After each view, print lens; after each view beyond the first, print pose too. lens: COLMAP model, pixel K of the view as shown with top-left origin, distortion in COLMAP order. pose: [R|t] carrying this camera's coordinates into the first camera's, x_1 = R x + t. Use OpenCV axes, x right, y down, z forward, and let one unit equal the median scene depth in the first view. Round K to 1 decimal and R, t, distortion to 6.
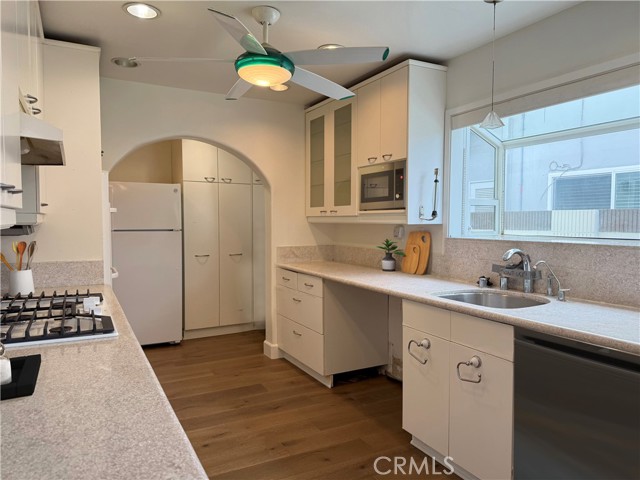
lens RADIAL K [[455.9, 0, 318.8], [0, 455.9, 239.5], [0, 0, 1]] dist [0.061949, -0.000464]
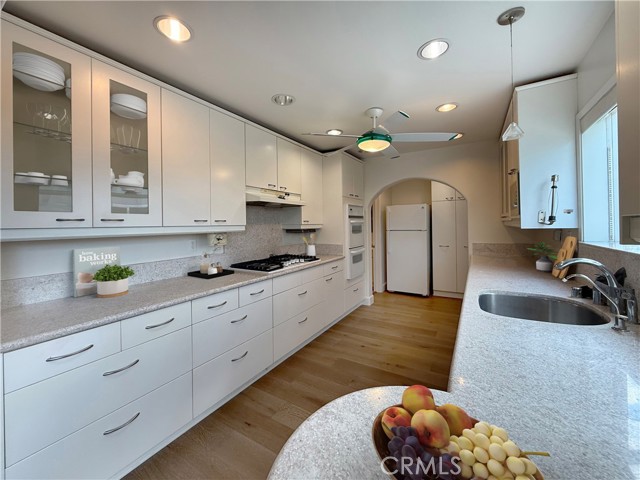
lens RADIAL K [[255.9, 0, 329.4], [0, 255.9, 221.3], [0, 0, 1]] dist [0.012374, 0.000694]
pose [[0.533948, -0.020199, -0.845276, 0.458956], [-0.021218, 0.999080, -0.037277, -0.016238], [0.845251, 0.037839, 0.533028, 0.246068]]
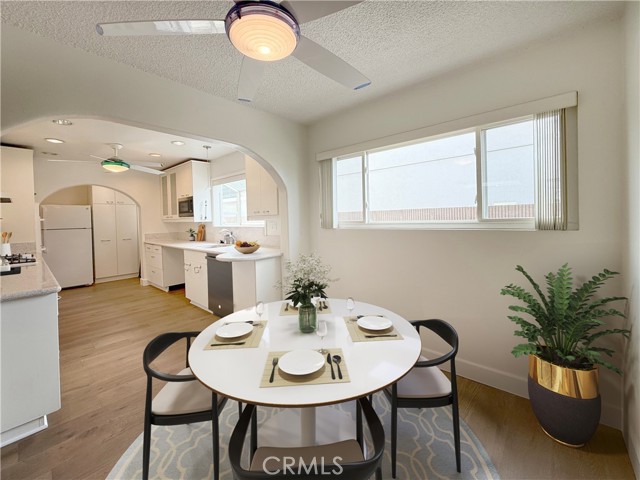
lens RADIAL K [[255.9, 0, 315.9], [0, 255.9, 221.4], [0, 0, 1]] dist [0.012374, 0.000694]
pose [[0.935024, -0.031176, 0.353210, 0.317018], [0.042763, 0.998771, -0.025047, 0.028669], [-0.351995, 0.038524, 0.935209, -0.582559]]
